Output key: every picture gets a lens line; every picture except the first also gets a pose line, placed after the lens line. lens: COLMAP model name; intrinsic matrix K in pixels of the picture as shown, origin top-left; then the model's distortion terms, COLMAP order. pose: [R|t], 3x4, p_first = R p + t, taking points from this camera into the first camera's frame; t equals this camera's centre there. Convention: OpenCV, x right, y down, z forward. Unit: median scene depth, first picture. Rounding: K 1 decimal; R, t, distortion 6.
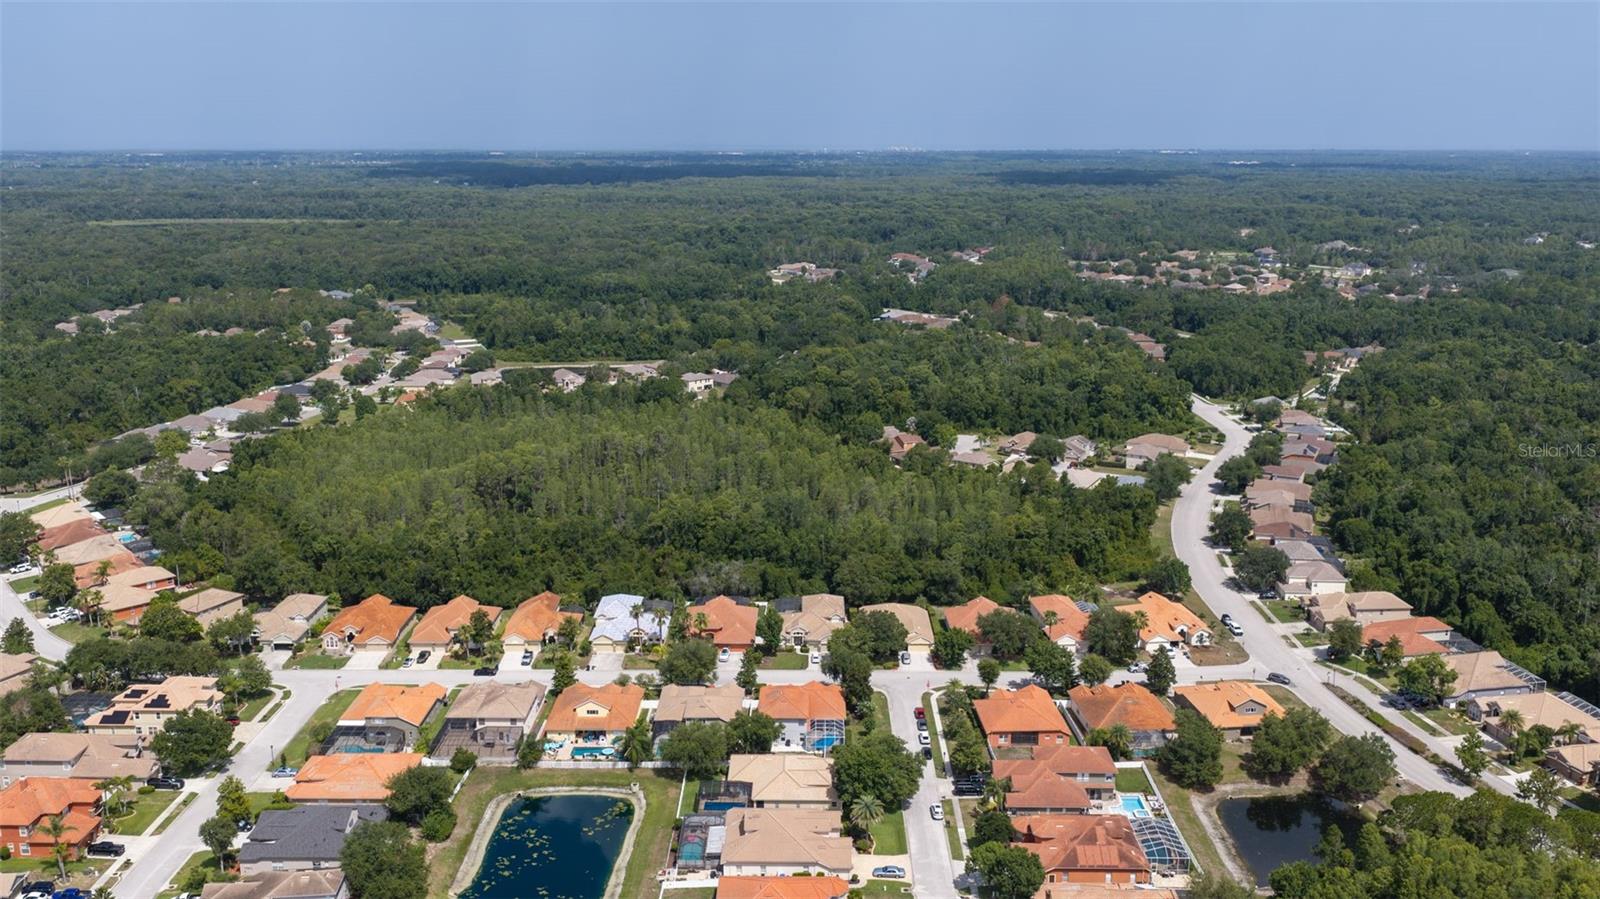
lens RADIAL K [[1323.1, 0, 800.0], [0, 1323.1, 449.5], [0, 0, 1]] dist [0.011153, -0.011765]
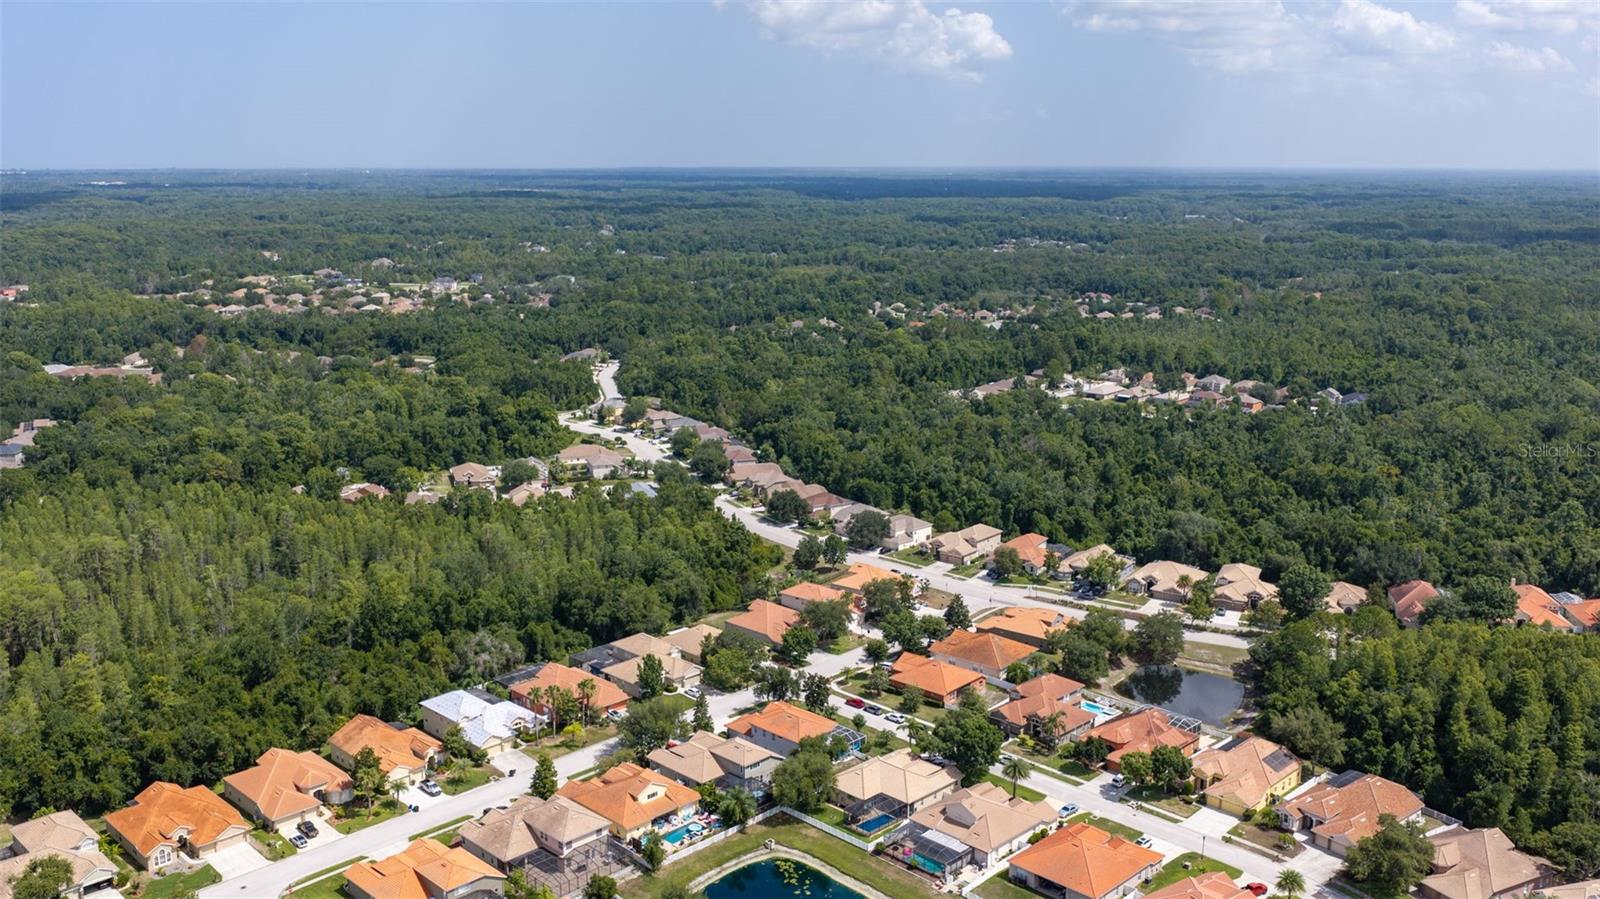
lens RADIAL K [[1323.1, 0, 800.0], [0, 1323.1, 449.5], [0, 0, 1]] dist [0.011153, -0.011765]
pose [[0.719384, -0.150912, 0.678021, -0.680110], [0.160685, 0.985792, 0.048927, -0.068150], [-0.675771, 0.073751, 0.733412, 0.241536]]
